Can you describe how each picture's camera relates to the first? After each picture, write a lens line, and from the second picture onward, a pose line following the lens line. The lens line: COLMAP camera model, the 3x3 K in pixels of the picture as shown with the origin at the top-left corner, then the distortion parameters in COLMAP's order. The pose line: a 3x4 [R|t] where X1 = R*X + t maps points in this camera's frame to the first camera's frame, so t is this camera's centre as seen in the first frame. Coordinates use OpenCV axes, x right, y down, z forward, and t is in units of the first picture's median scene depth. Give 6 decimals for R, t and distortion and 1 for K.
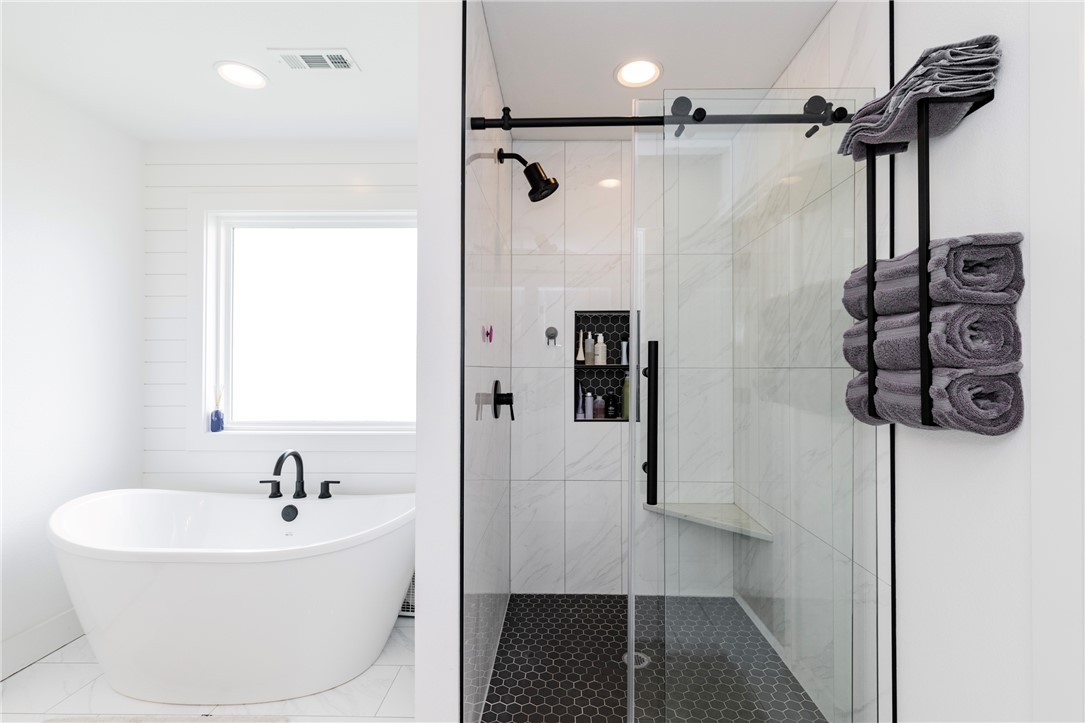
lens RADIAL K [[478.6, 0, 547.6], [0, 478.6, 374.2], [0, 0, 1]] dist [0.003473, 0.000442]
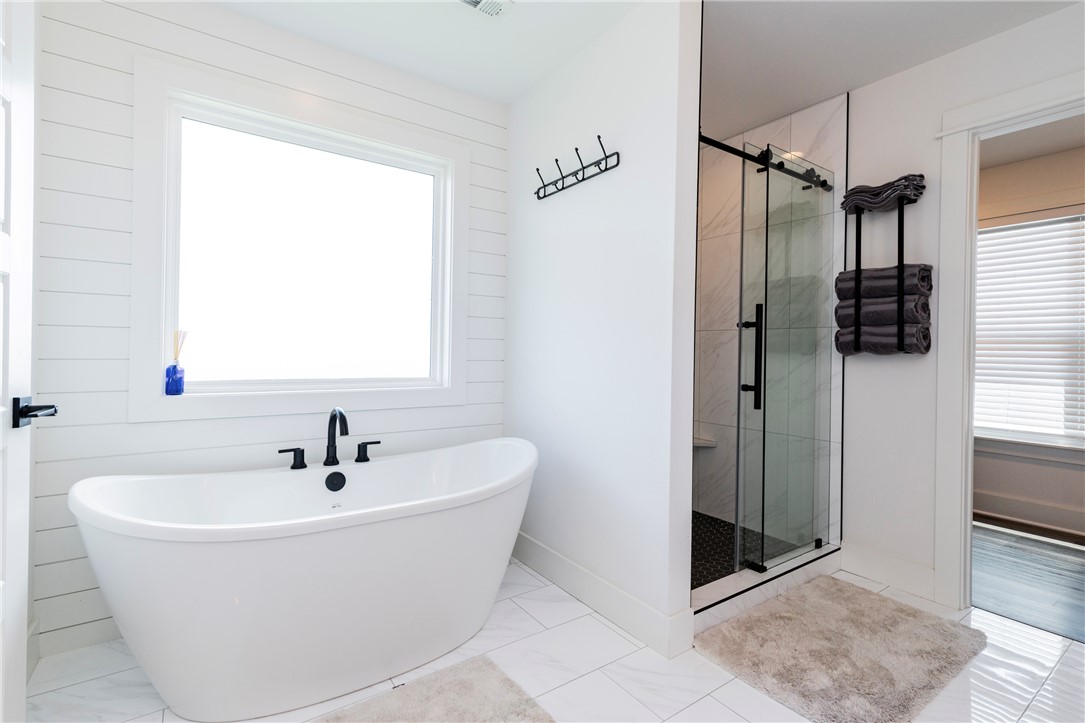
lens RADIAL K [[495.9, 0, 550.5], [0, 495.9, 363.2], [0, 0, 1]] dist [0.005062, 0.000304]
pose [[0.806746, -0.001439, 0.590897, -1.453078], [-0.009651, 0.999832, 0.015610, 0.118157], [-0.590820, -0.018296, 0.806596, 0.119945]]
